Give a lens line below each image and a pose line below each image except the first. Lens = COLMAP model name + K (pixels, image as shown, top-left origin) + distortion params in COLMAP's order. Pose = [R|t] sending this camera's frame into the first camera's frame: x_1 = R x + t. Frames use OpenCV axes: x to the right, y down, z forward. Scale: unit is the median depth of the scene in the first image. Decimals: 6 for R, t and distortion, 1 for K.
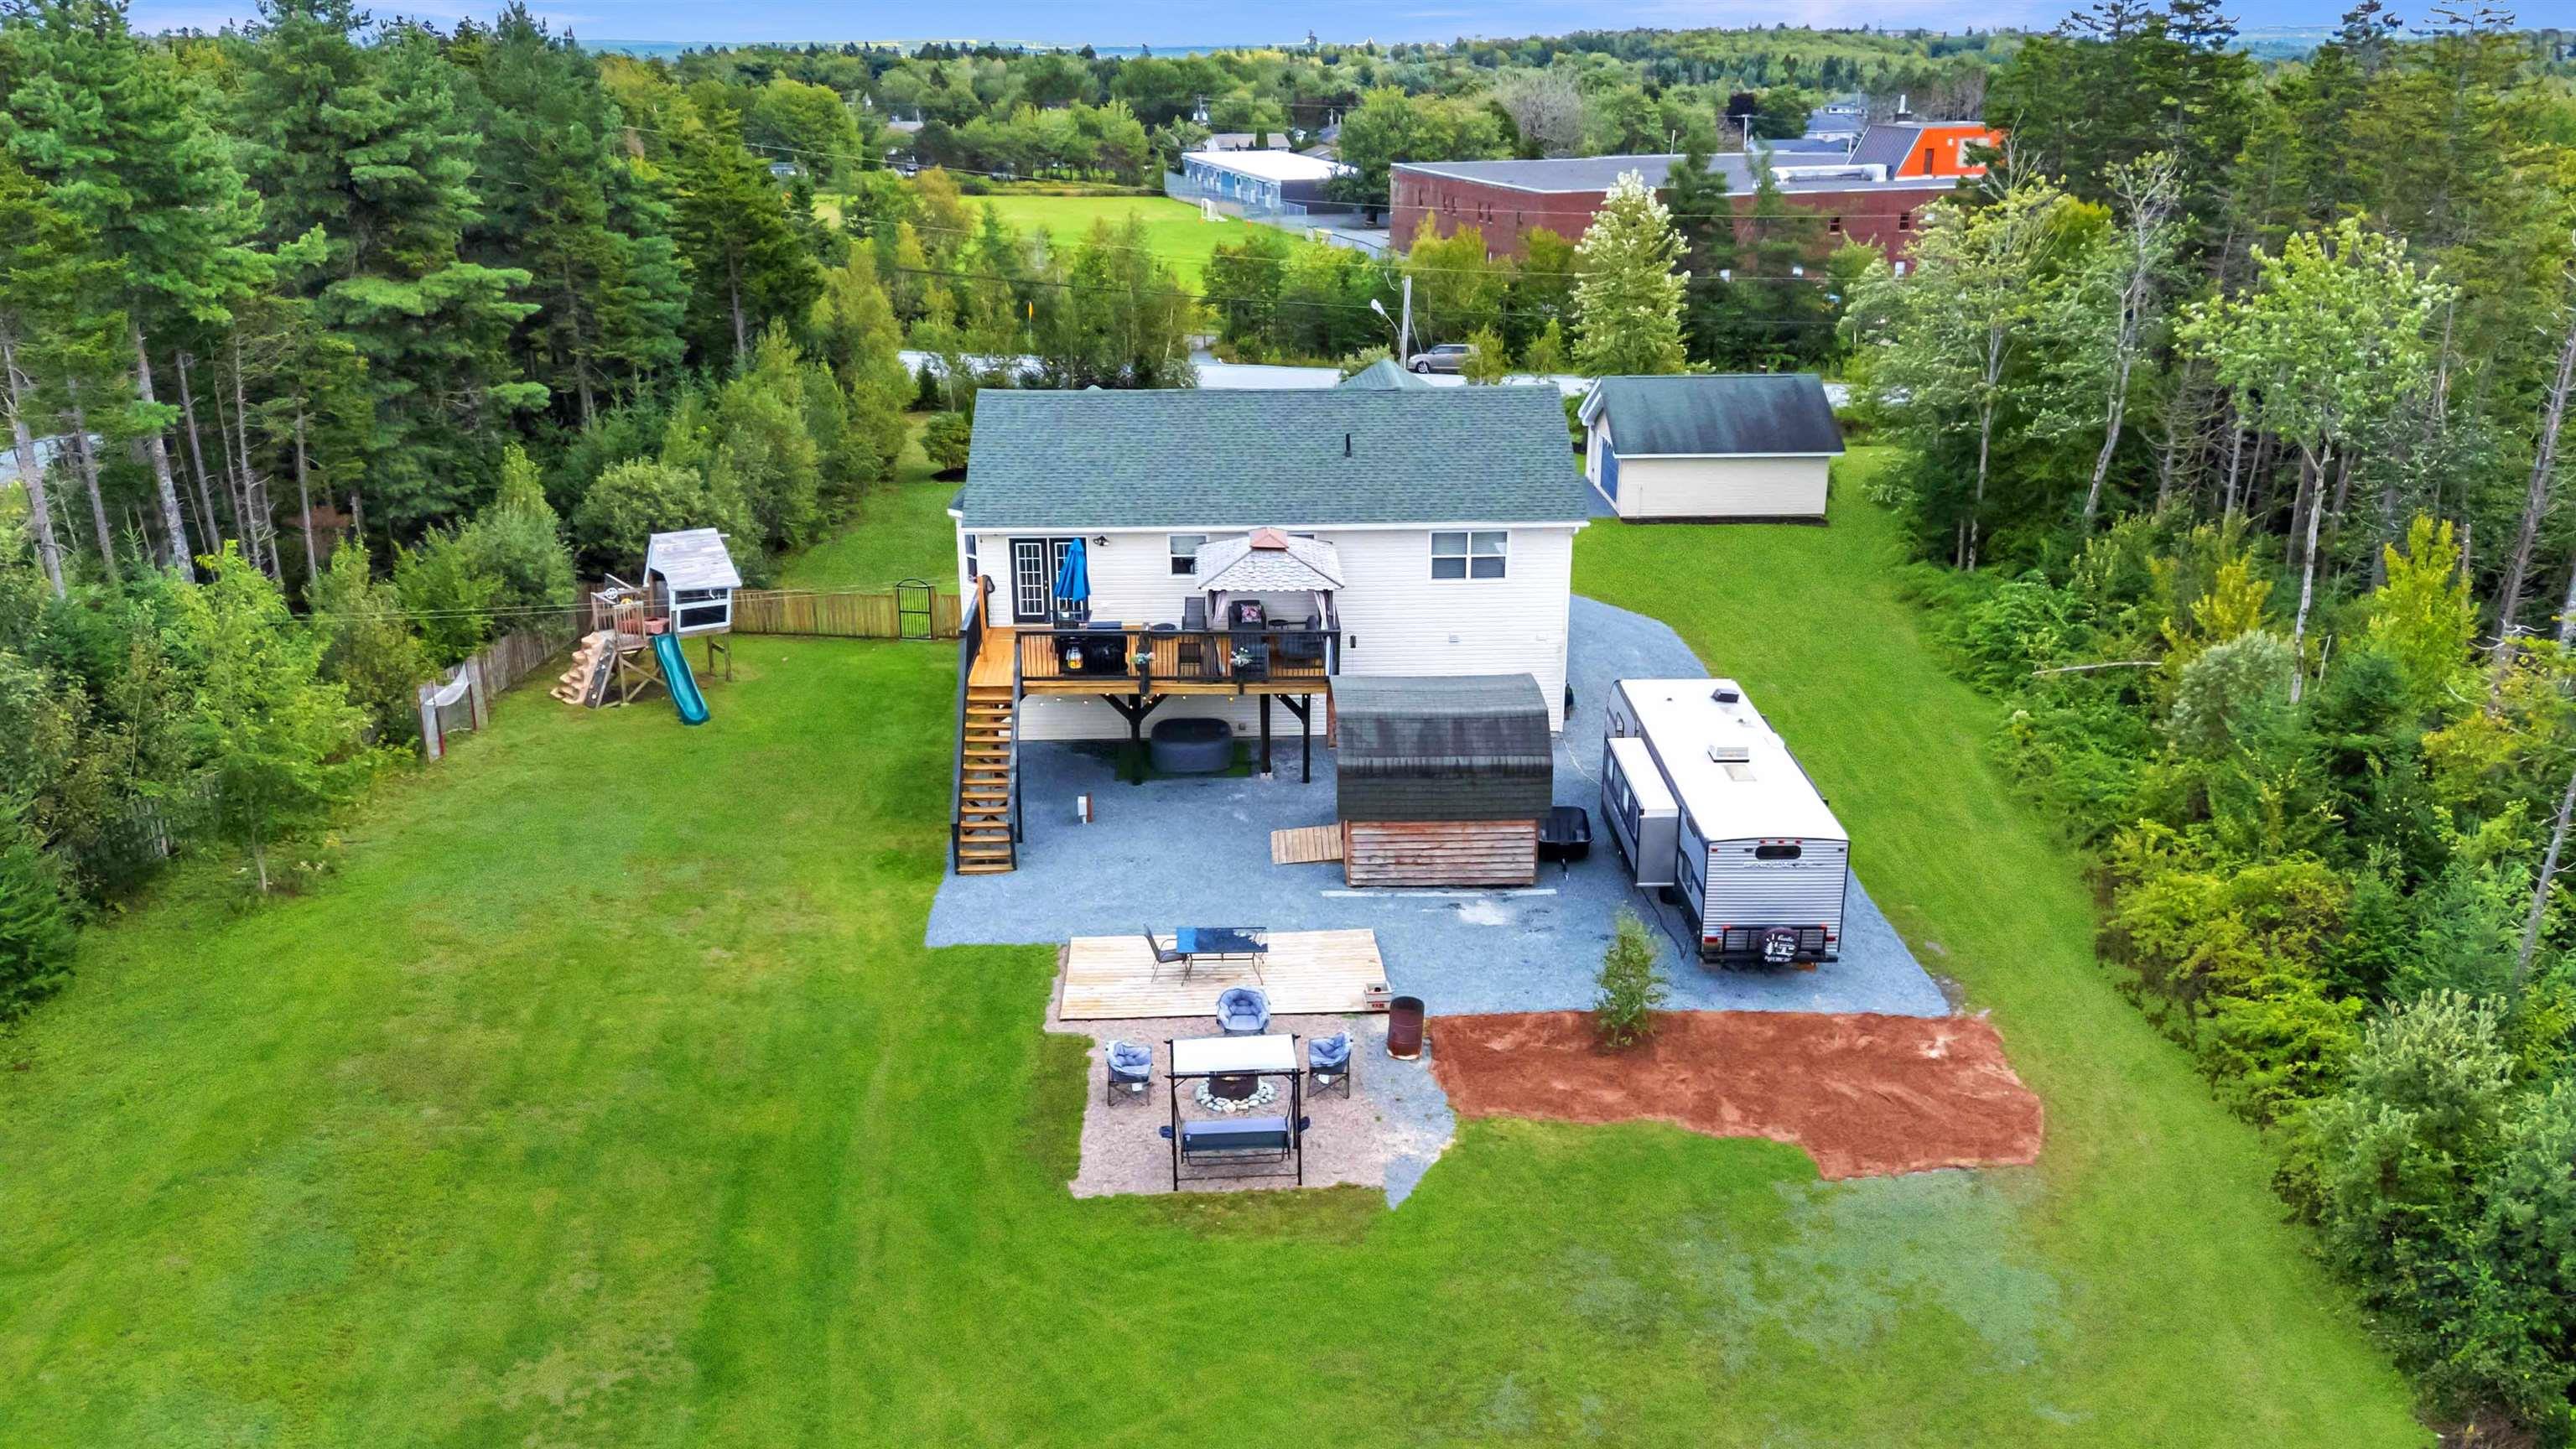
lens RADIAL K [[1972.2, 0, 1288.0], [0, 1972.2, 724.5], [0, 0, 1]] dist [0.073382, -0.001919]
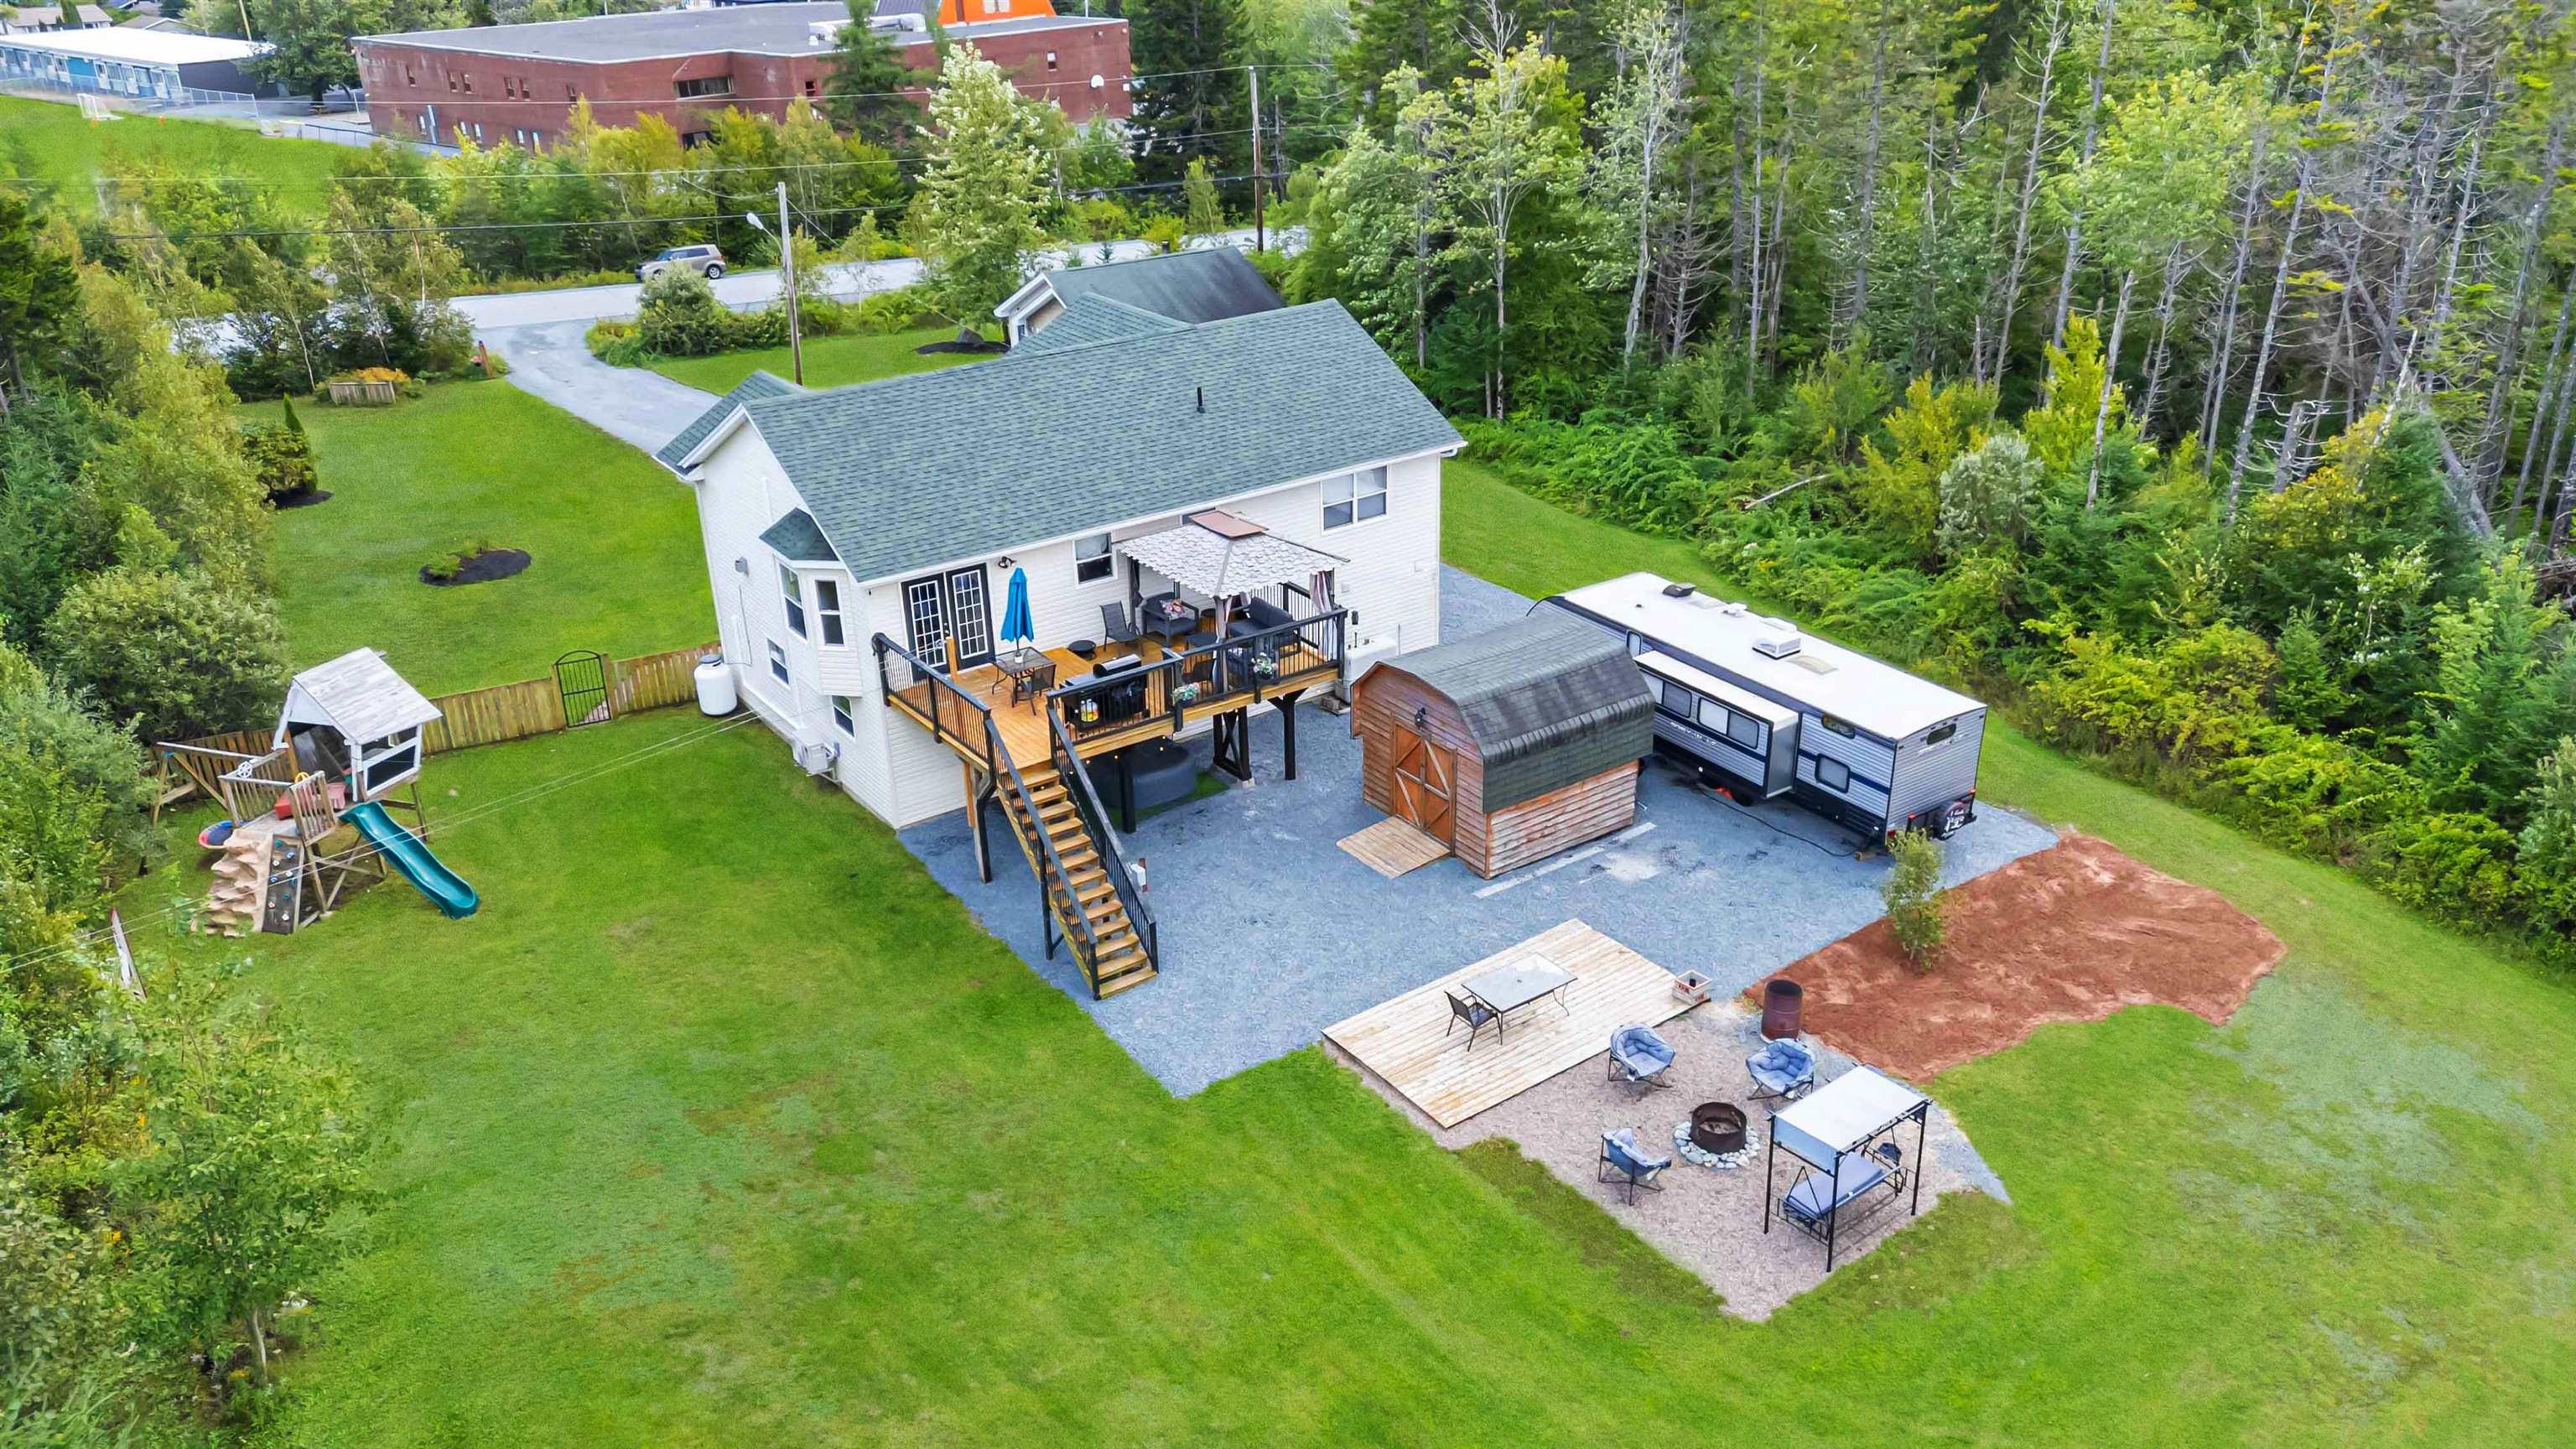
lens RADIAL K [[1905.8, 0, 1288.0], [0, 1905.8, 724.5], [0, 0, 1]] dist [0.075384, -0.075434]
pose [[0.835407, -0.245593, 0.491710, -0.459139], [0.202424, 0.969214, 0.140176, -0.130023], [-0.510999, -0.017570, 0.859402, 0.271596]]
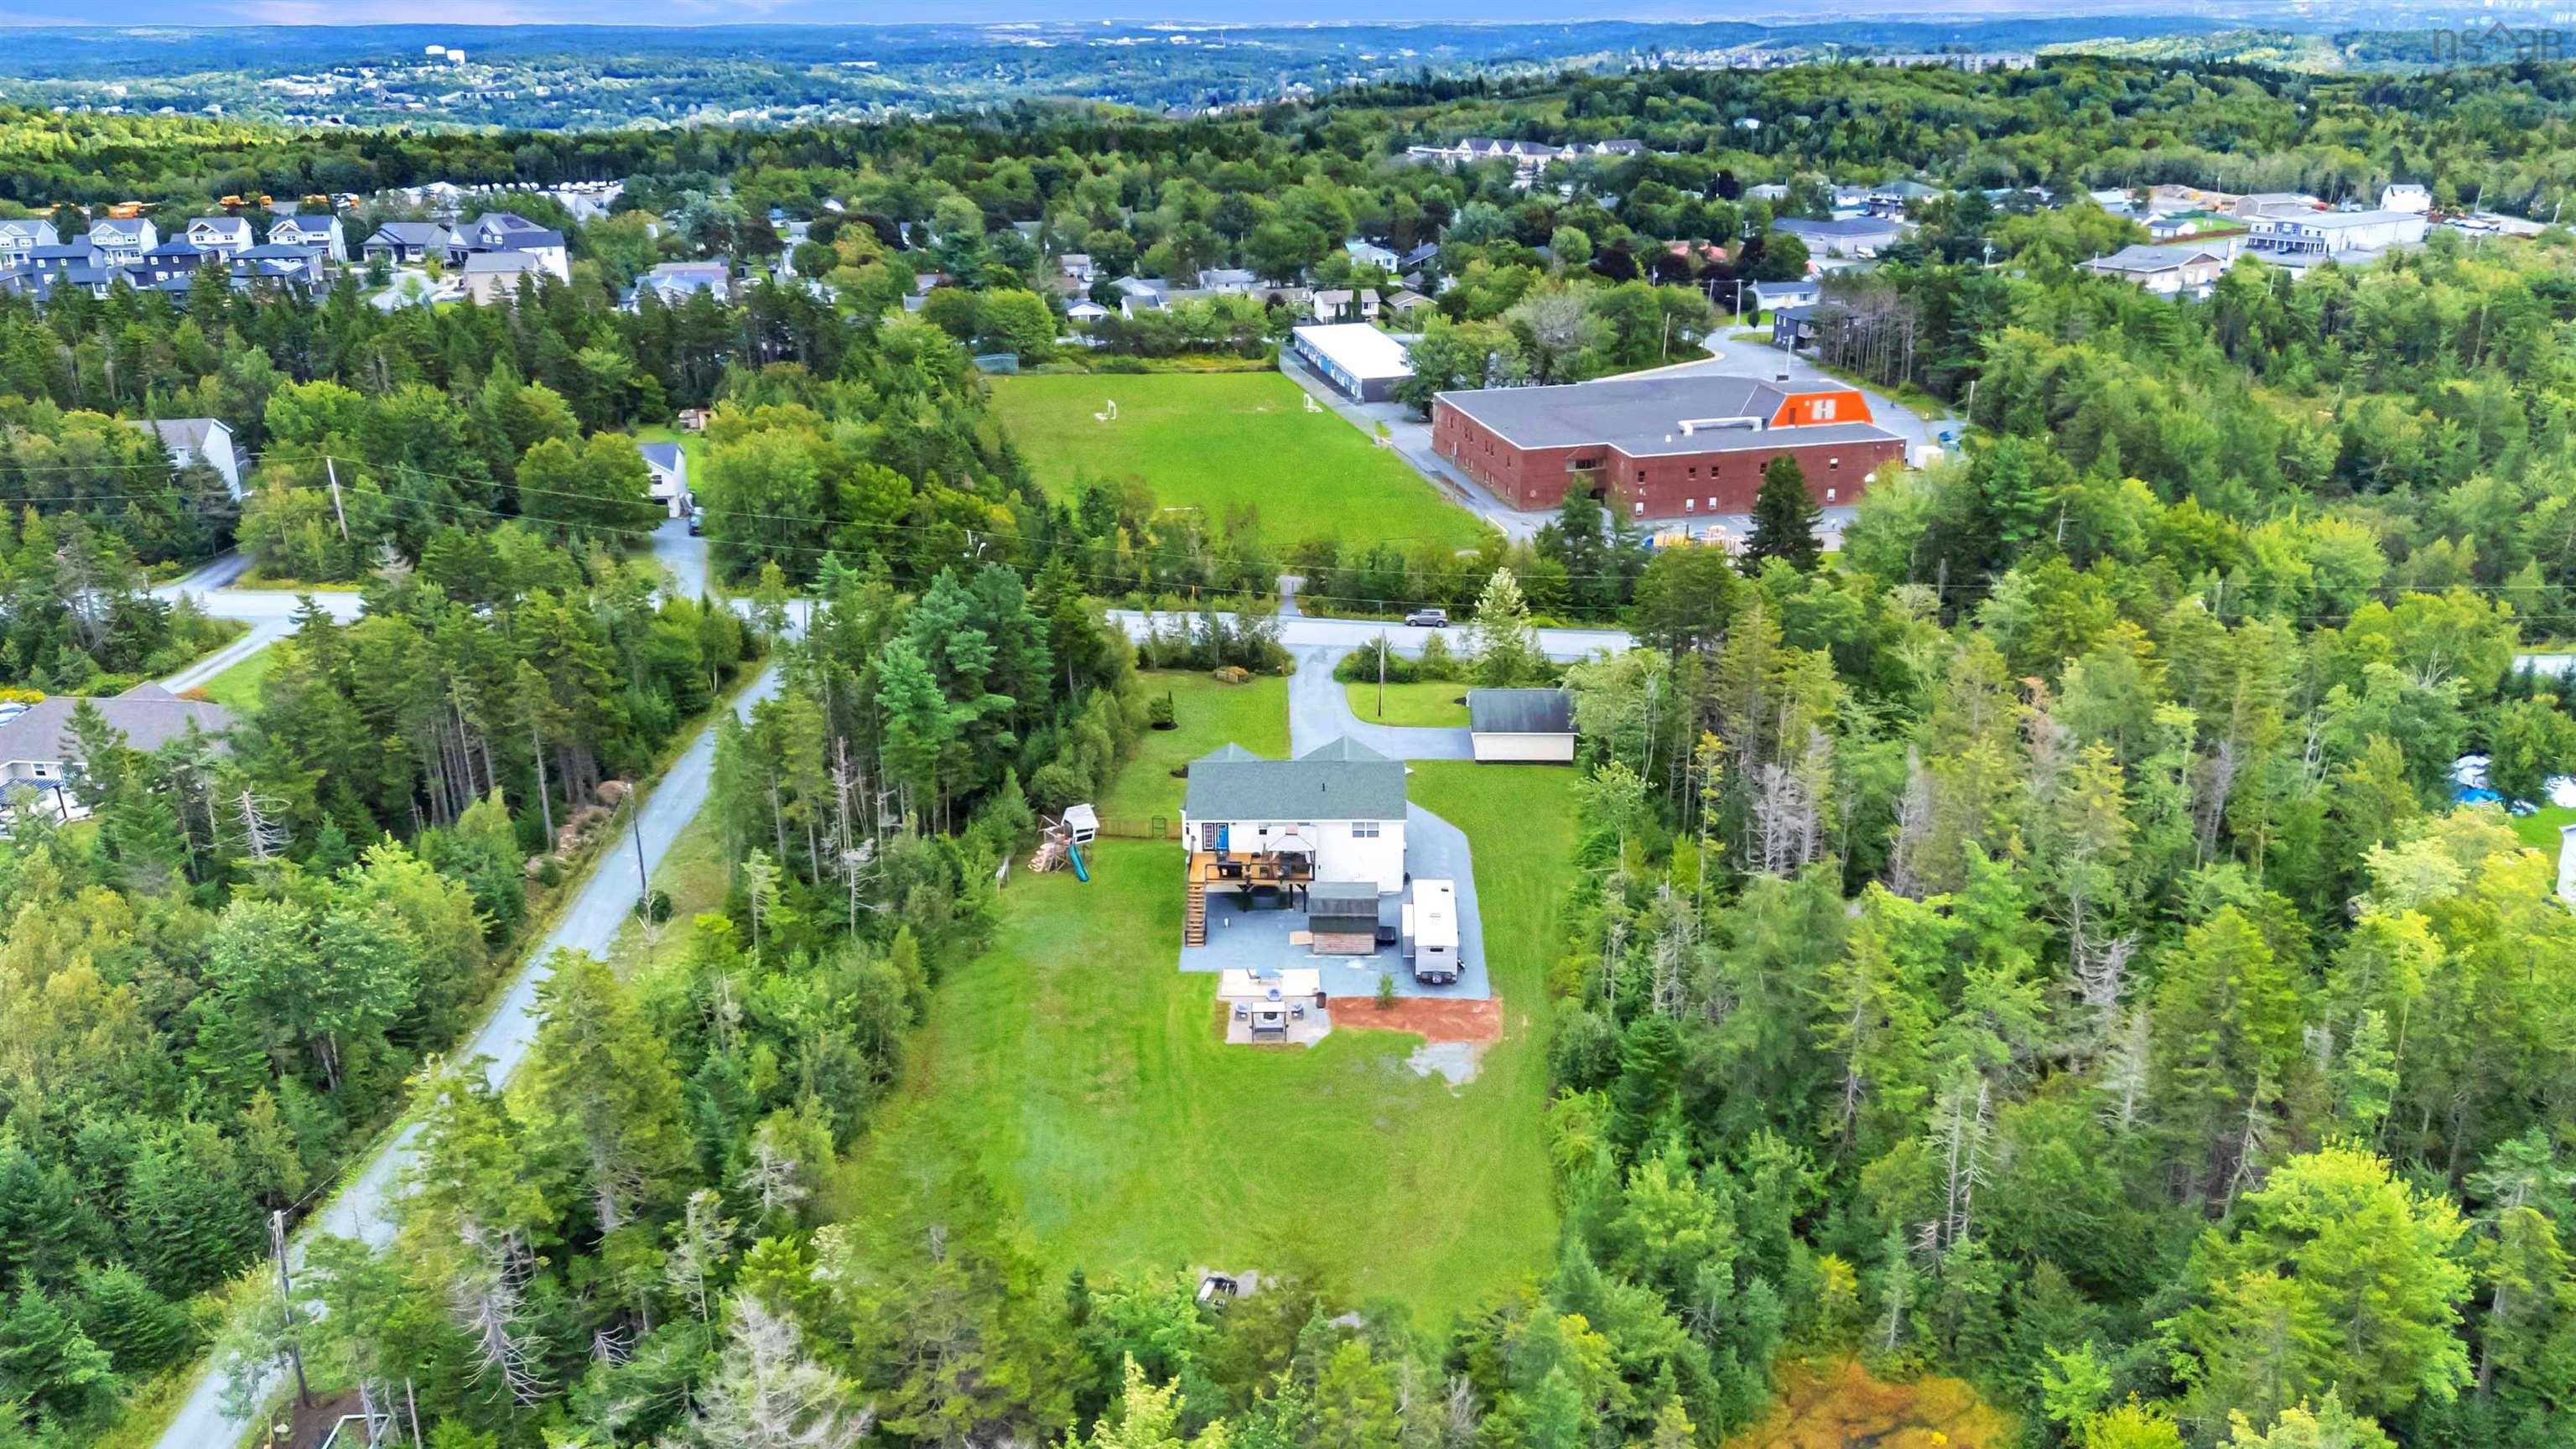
lens RADIAL K [[1905.8, 0, 1288.0], [0, 1905.8, 724.5], [0, 0, 1]] dist [0.075384, -0.075434]
pose [[0.998049, 0.012750, -0.061118, 0.163989], [-0.011676, 0.999772, 0.017905, -0.319166], [0.061333, -0.017156, 0.997970, -1.911674]]
